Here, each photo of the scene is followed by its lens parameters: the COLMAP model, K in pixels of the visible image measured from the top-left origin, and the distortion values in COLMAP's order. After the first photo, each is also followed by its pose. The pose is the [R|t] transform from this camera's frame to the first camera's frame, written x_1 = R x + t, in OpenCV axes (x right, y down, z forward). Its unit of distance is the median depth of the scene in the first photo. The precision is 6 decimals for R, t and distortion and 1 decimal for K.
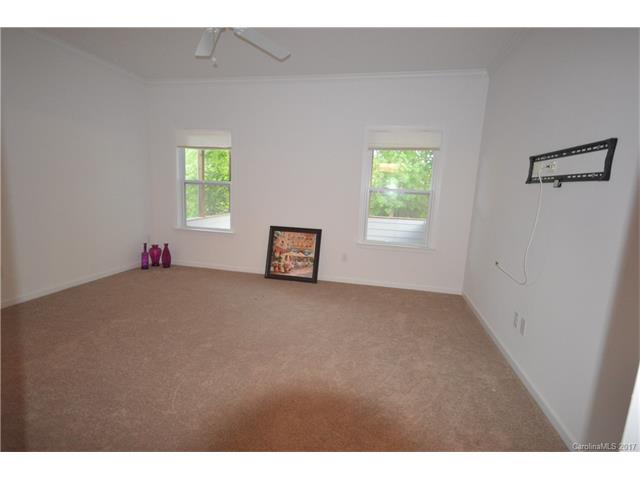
lens RADIAL K [[324.0, 0, 320.0], [0, 324.0, 240.0], [0, 0, 1]] dist [-0.003188, -0.000115]
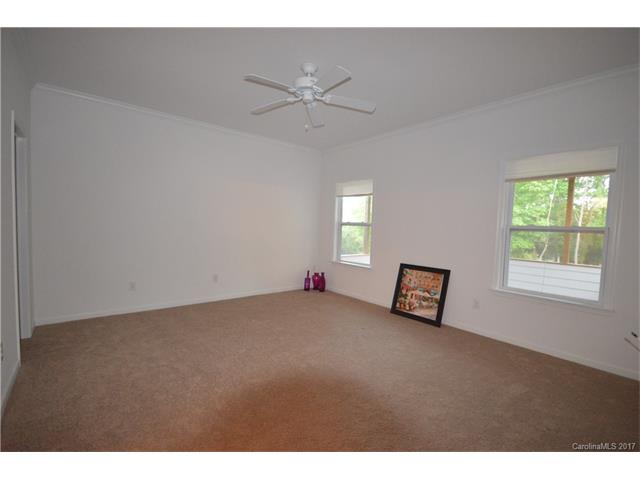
lens RADIAL K [[294.1, 0, 320.0], [0, 294.1, 240.0], [0, 0, 1]] dist [-0.000804, -0.000145]
pose [[0.786086, 0.012466, -0.617991, 0.232413], [-0.094371, 0.990496, -0.100060, 0.001768], [0.610871, 0.136976, 0.779792, 0.092159]]
